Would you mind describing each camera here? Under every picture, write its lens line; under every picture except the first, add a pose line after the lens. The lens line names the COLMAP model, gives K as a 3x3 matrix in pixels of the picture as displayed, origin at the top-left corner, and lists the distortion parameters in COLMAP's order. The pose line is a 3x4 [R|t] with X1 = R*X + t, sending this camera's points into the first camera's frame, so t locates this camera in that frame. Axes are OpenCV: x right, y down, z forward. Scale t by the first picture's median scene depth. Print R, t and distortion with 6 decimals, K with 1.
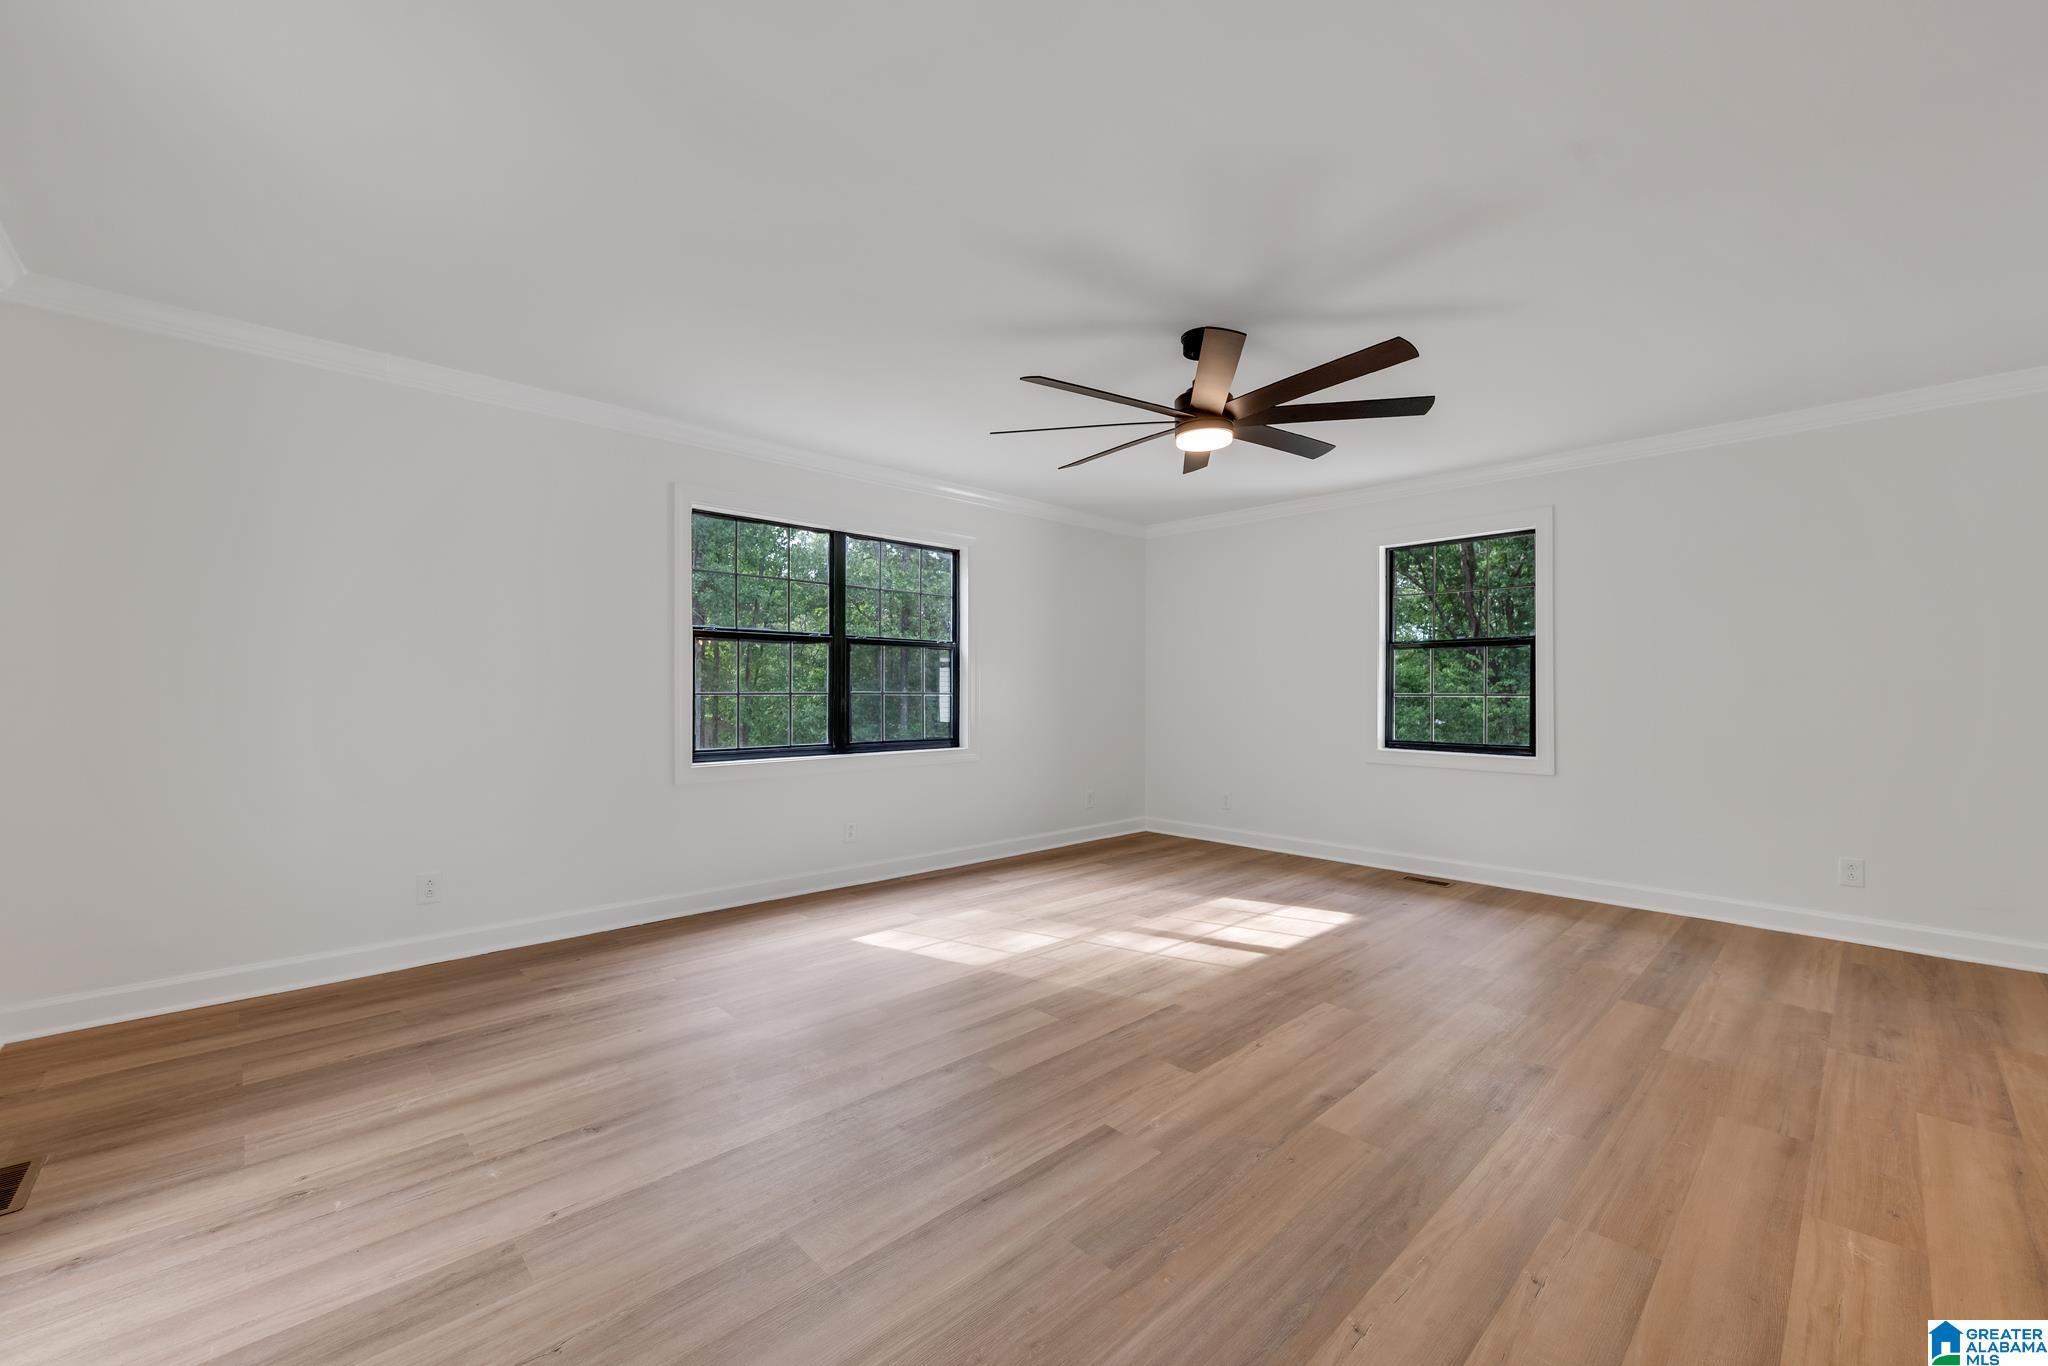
lens RADIAL K [[807.7, 0, 1024.3], [0, 807.7, 690.2], [0, 0, 1]] dist [0.007006, -0.000060]
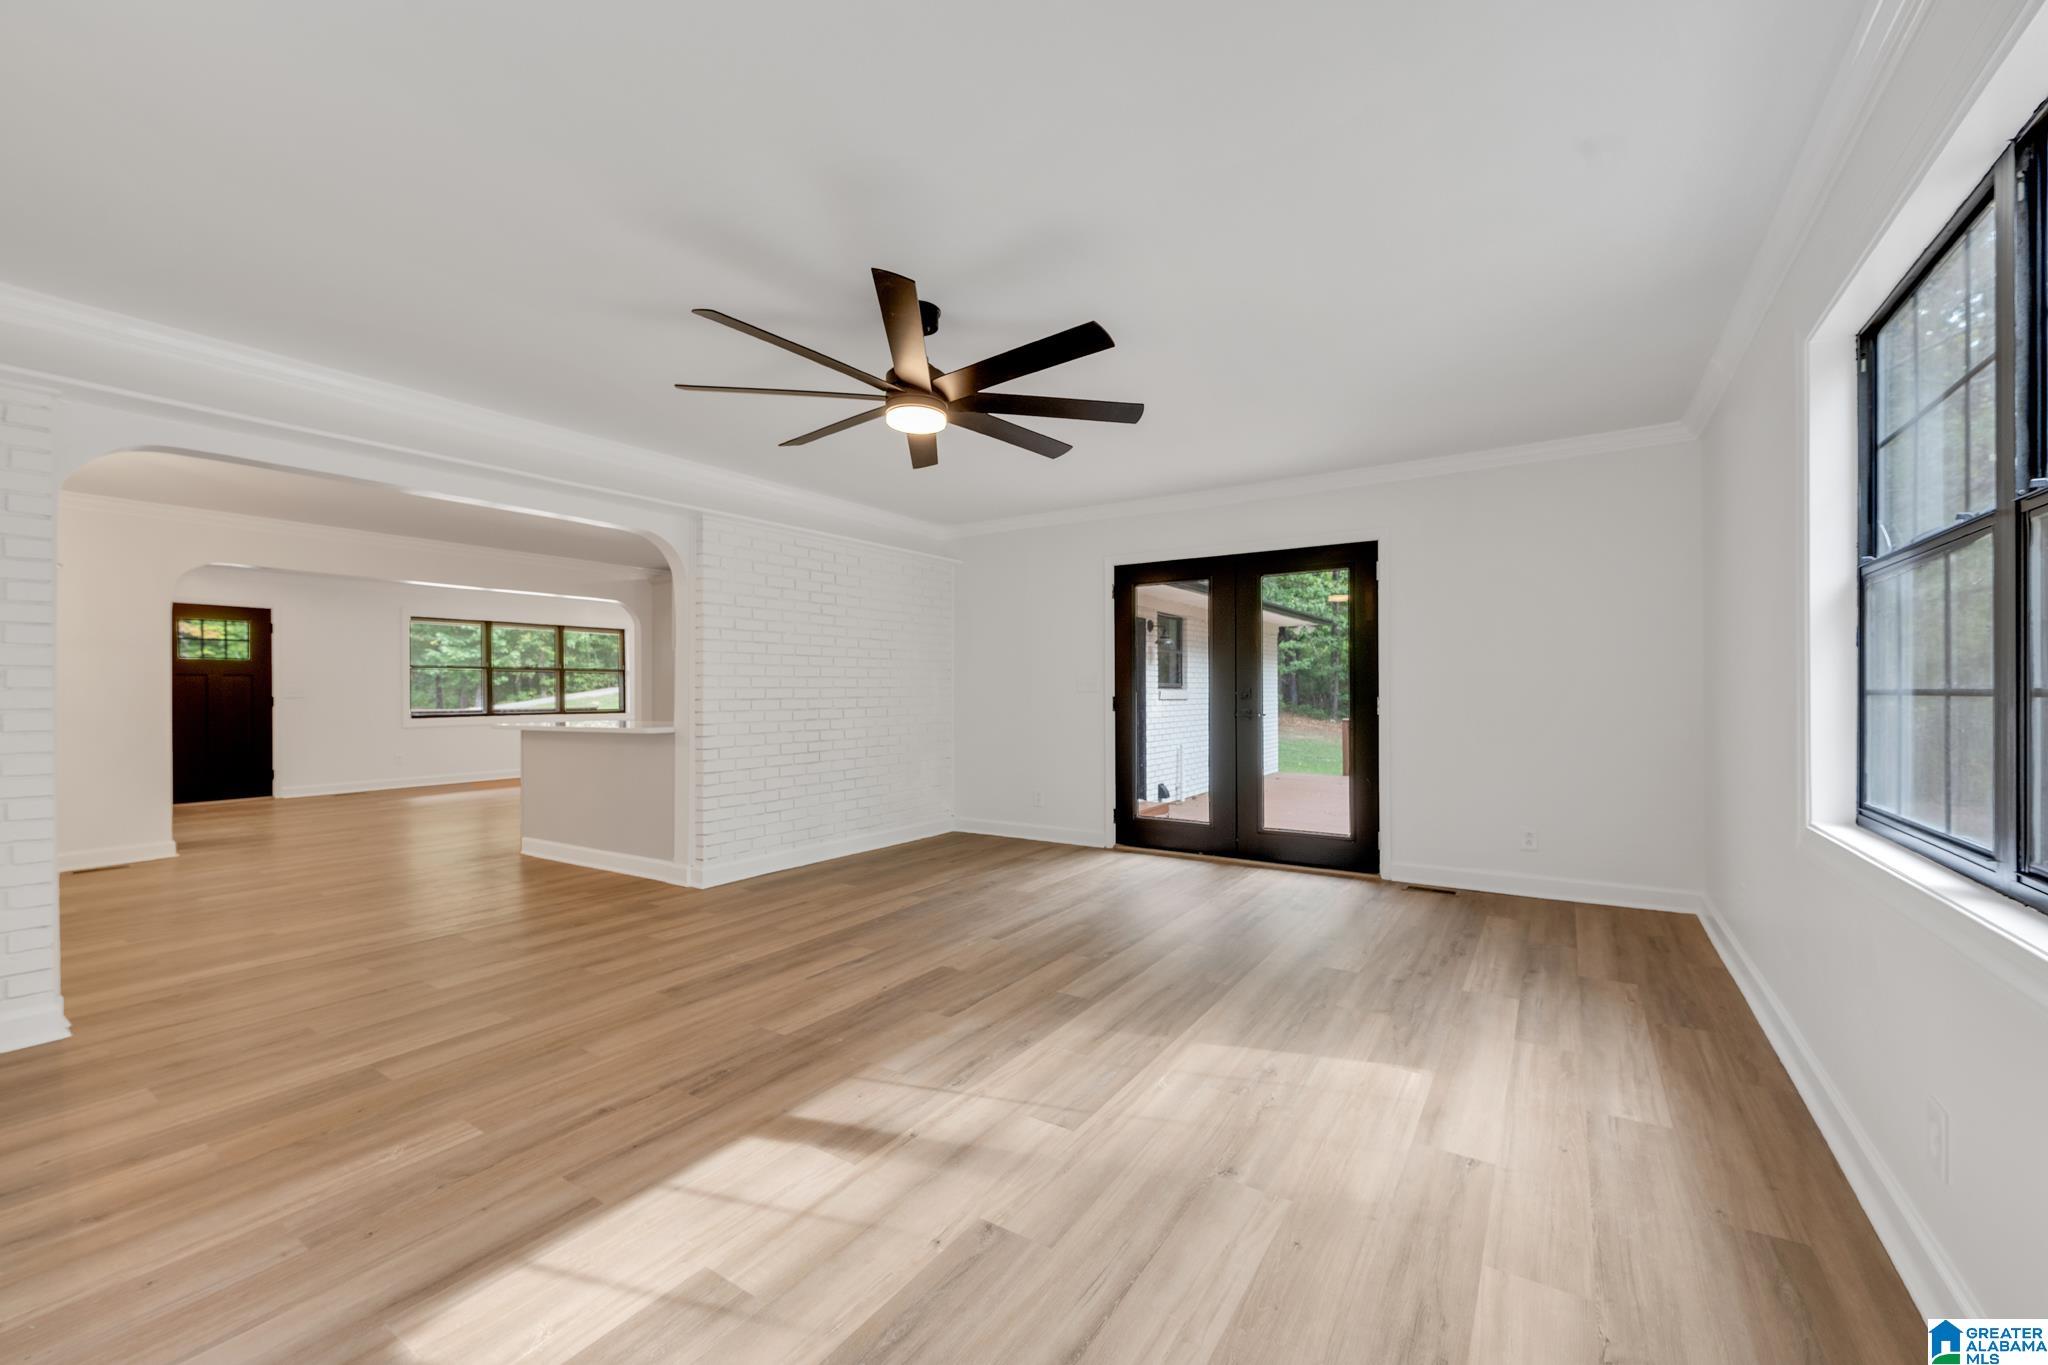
lens RADIAL K [[807.7, 0, 1024.5], [0, 807.7, 688.8], [0, 0, 1]] dist [0.007006, -0.000060]
pose [[-0.974566, 0.001258, -0.224096, 0.300883], [0.002436, 0.999985, -0.004981, 0.004365], [0.224087, -0.005401, -0.974554, 1.874270]]
